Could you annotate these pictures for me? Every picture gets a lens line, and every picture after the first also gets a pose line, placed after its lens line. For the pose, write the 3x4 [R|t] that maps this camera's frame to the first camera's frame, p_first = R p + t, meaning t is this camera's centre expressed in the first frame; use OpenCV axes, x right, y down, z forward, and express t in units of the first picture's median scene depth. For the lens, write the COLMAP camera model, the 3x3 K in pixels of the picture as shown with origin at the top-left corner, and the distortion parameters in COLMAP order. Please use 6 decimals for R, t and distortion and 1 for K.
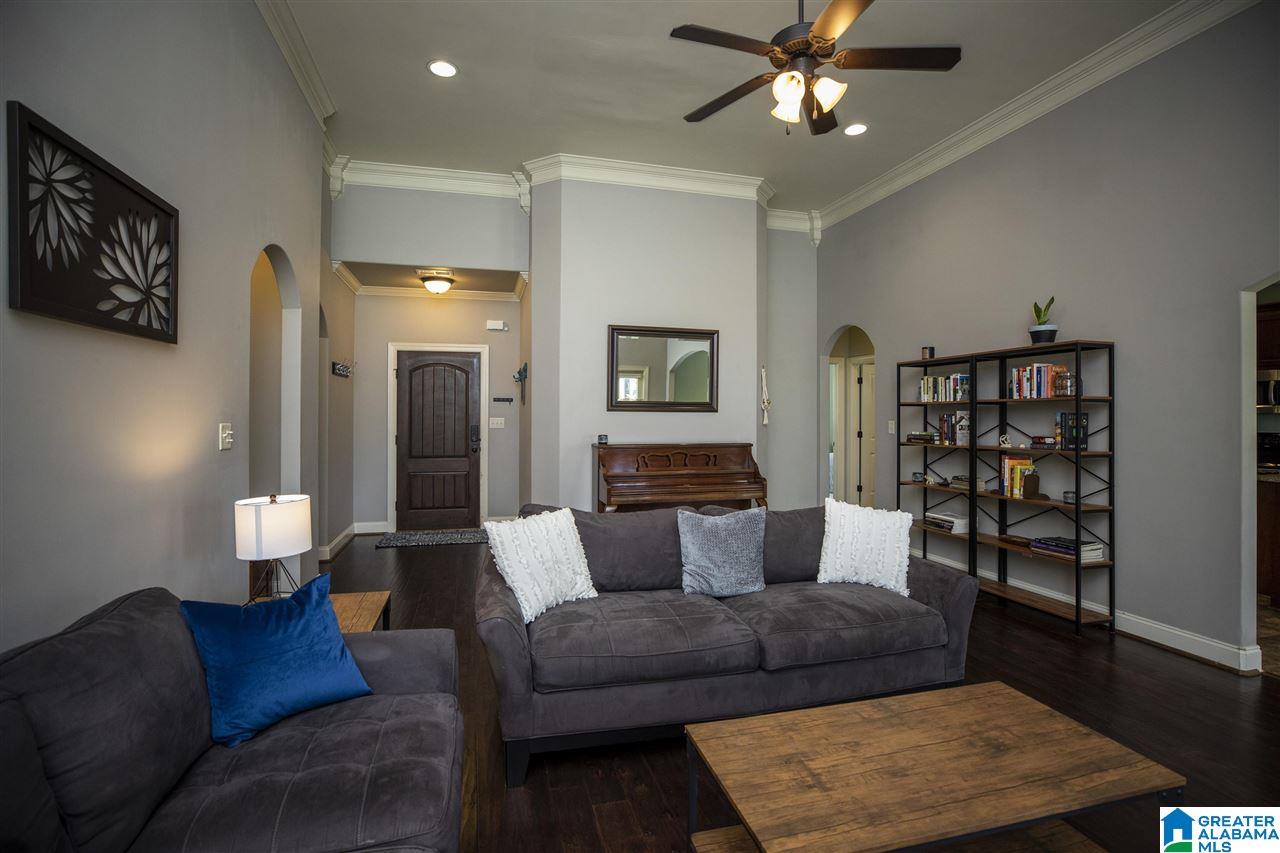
lens RADIAL K [[600.3, 0, 641.9], [0, 600.3, 410.8], [0, 0, 1]] dist [-0.028046, 0.000422]
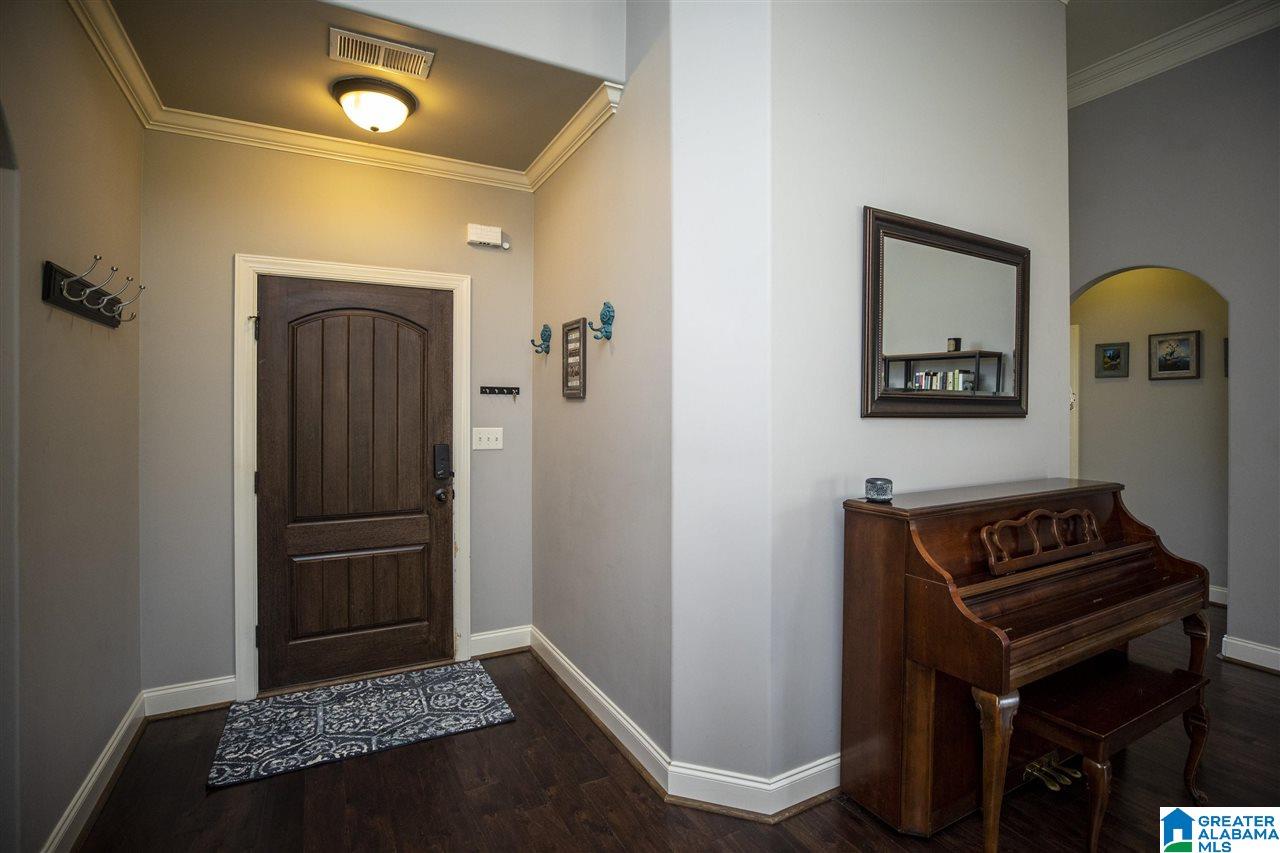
lens RADIAL K [[570.9, 0, 642.8], [0, 570.9, 416.1], [0, 0, 1]] dist [-0.031895, 0.000237]
pose [[0.970335, -0.000126, 0.241763, -0.237506], [-0.001891, 0.999965, 0.008111, -0.001726], [-0.241756, -0.008328, 0.970301, 0.537843]]
